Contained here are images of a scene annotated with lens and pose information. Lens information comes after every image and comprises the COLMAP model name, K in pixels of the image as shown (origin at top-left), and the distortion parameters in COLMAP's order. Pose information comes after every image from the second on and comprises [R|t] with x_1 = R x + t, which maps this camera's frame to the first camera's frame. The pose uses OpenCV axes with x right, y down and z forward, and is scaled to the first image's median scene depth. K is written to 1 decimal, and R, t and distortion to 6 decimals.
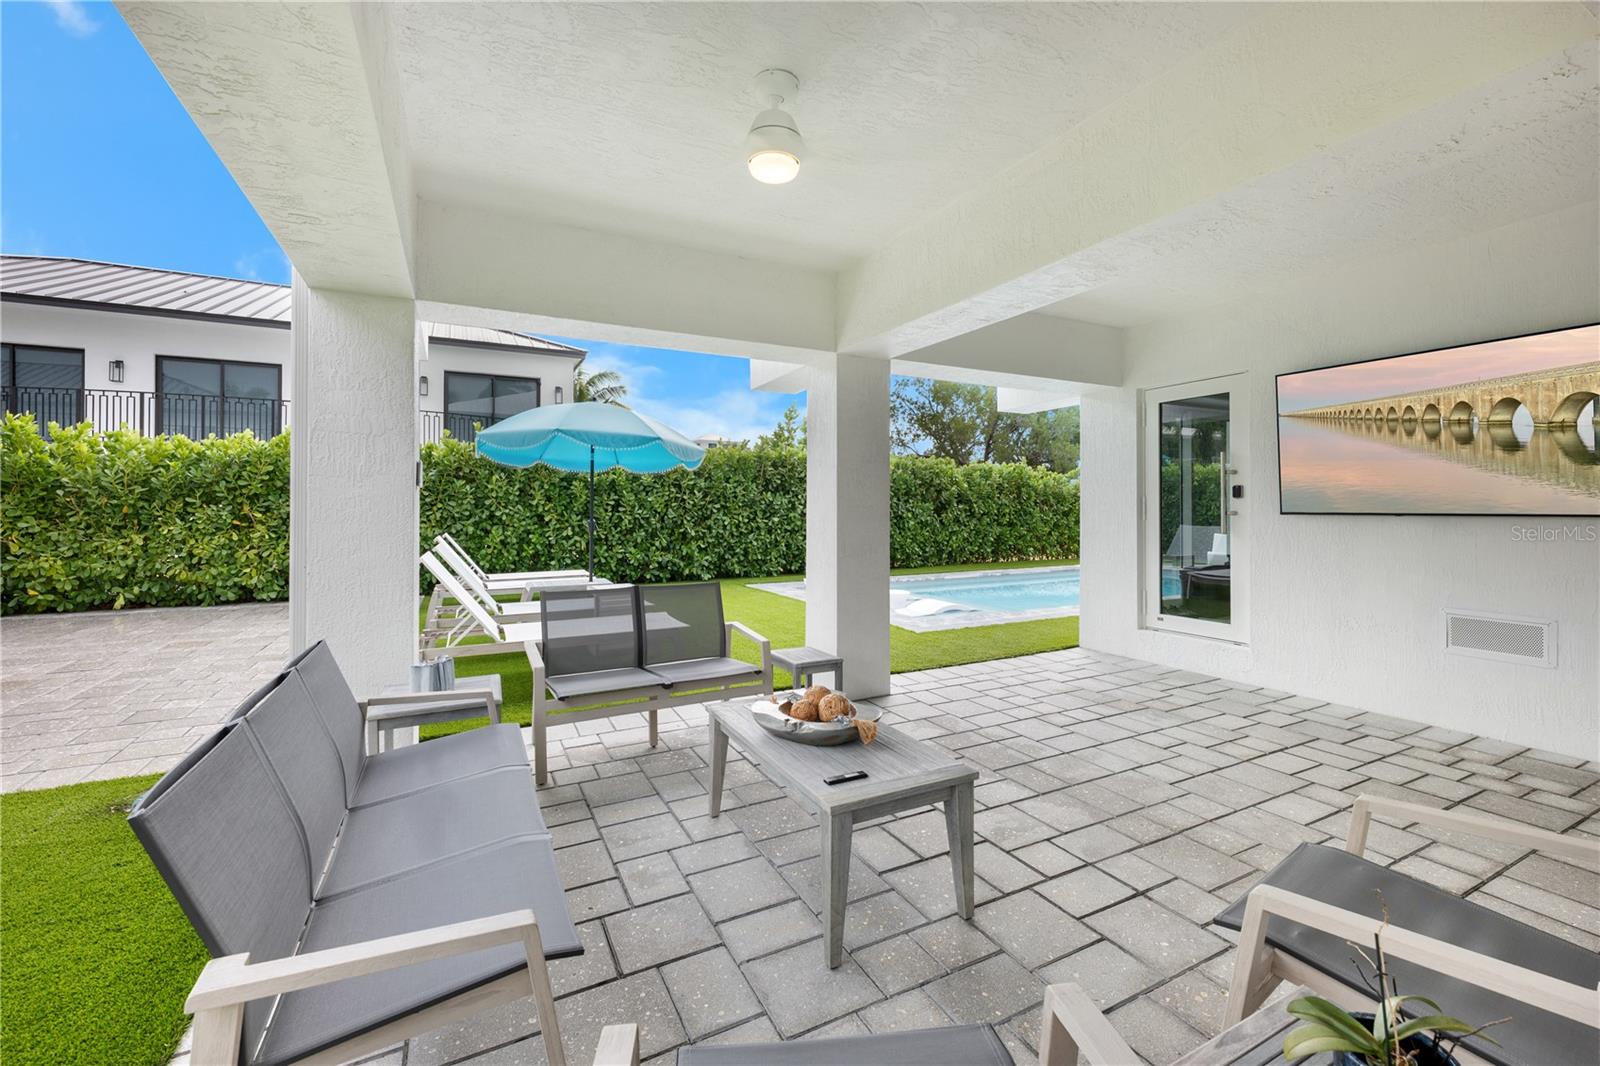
lens RADIAL K [[658.5, 0, 803.0], [0, 658.5, 519.0], [0, 0, 1]] dist [-0.001194, -0.000057]
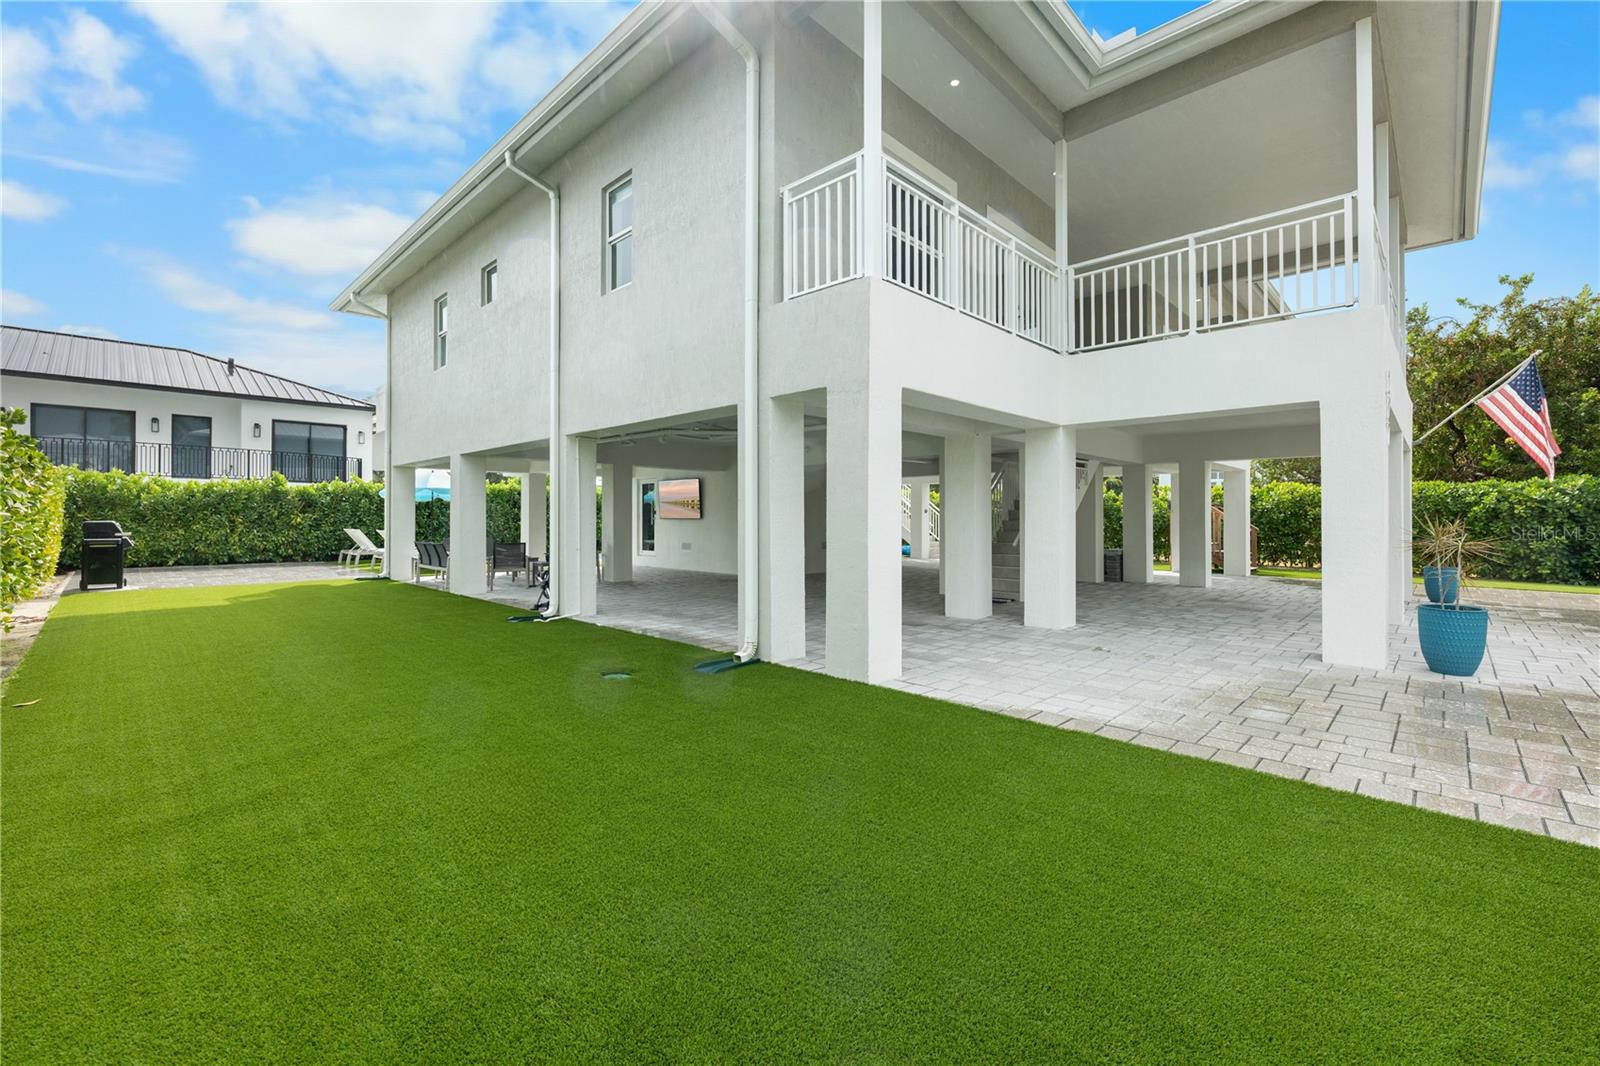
lens RADIAL K [[658.5, 0, 793.2], [0, 658.5, 524.7], [0, 0, 1]] dist [-0.001194, -0.000057]
pose [[0.950531, -0.001322, 0.310627, 0.128555], [0.004514, 0.999944, -0.009557, 0.029720], [-0.310597, 0.010487, 0.950484, -1.179629]]
